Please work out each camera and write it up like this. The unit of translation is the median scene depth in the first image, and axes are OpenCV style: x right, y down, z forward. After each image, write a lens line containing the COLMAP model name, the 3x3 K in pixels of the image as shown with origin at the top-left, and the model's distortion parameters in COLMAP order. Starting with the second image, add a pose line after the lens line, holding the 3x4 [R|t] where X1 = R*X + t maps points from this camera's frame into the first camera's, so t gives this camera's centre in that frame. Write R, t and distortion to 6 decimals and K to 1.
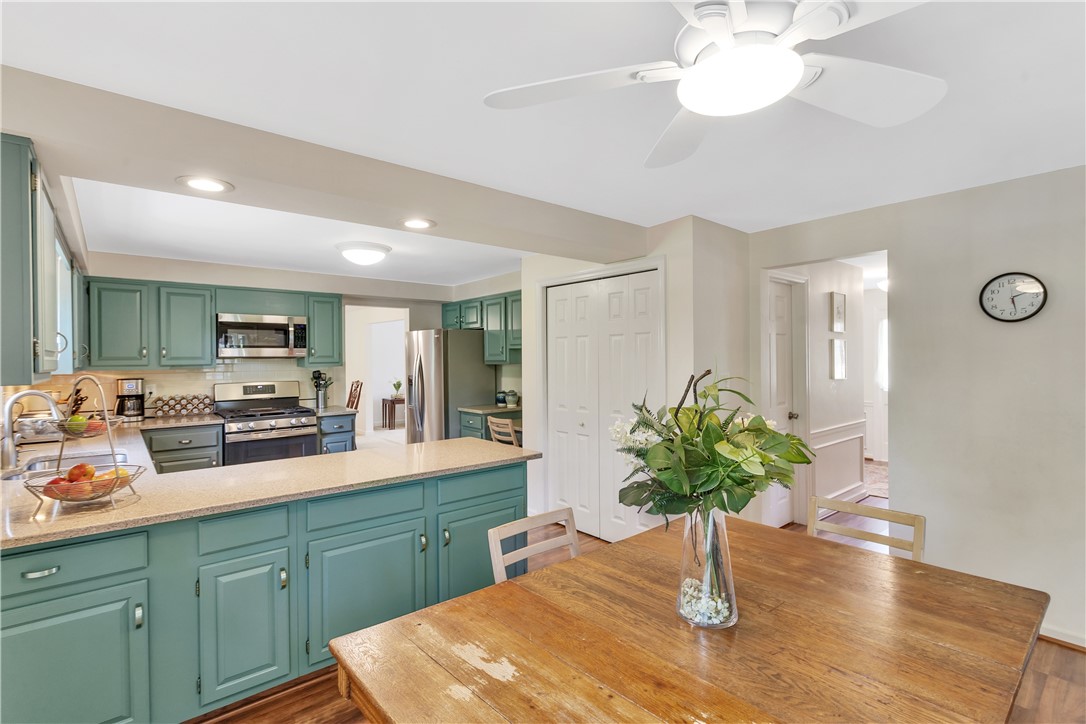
lens RADIAL K [[513.6, 0, 533.2], [0, 513.6, 359.1], [0, 0, 1]] dist [0.001269, 0.000069]
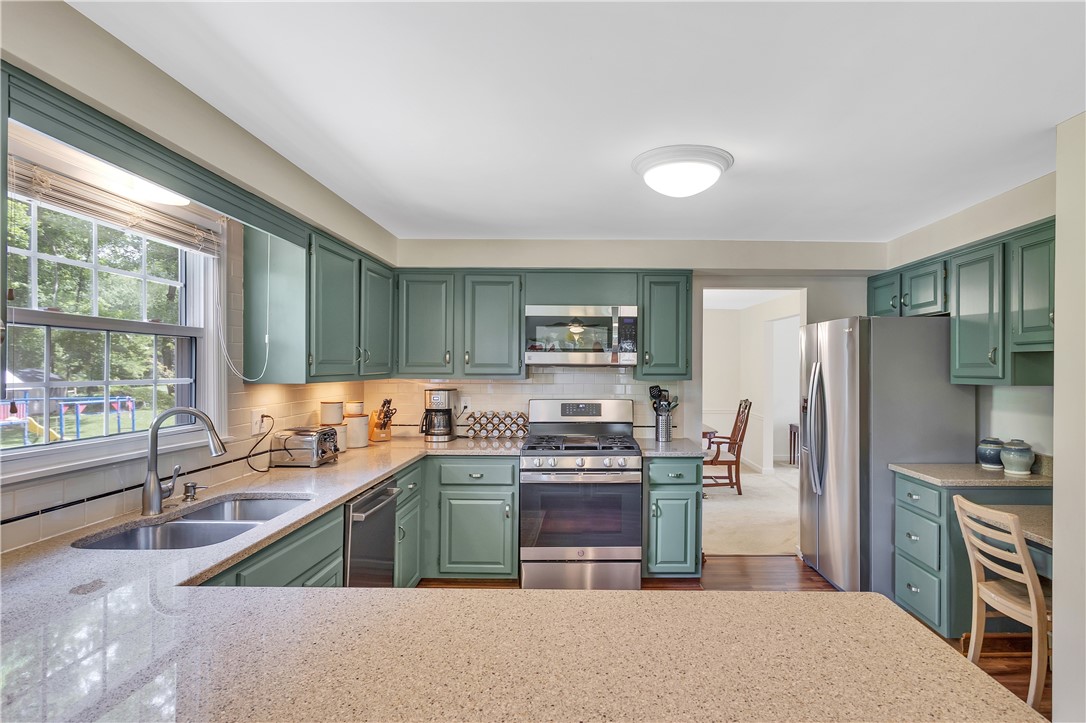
lens RADIAL K [[567.8, 0, 582.5], [0, 567.8, 367.2], [0, 0, 1]] dist [0.000886, 0.000686]
pose [[0.774471, 0.012291, -0.632490, -0.024133], [-0.014305, 0.999896, 0.001915, -0.002080], [0.632448, 0.007564, 0.774566, 0.377149]]
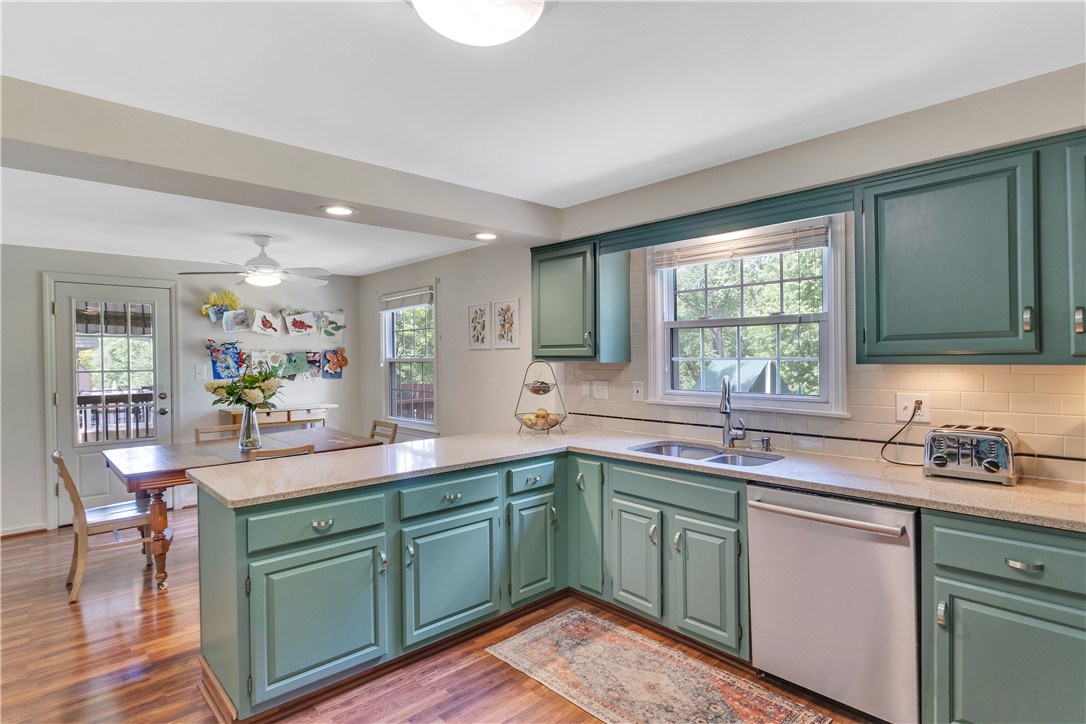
lens RADIAL K [[565.3, 0, 534.4], [0, 565.3, 358.6], [0, 0, 1]] dist [-0.006241, 0.001499]
pose [[-0.998309, 0.019519, -0.054763, -0.271812], [0.019157, 0.999791, 0.007128, 0.005036], [0.054890, 0.006067, -0.998474, 1.069627]]
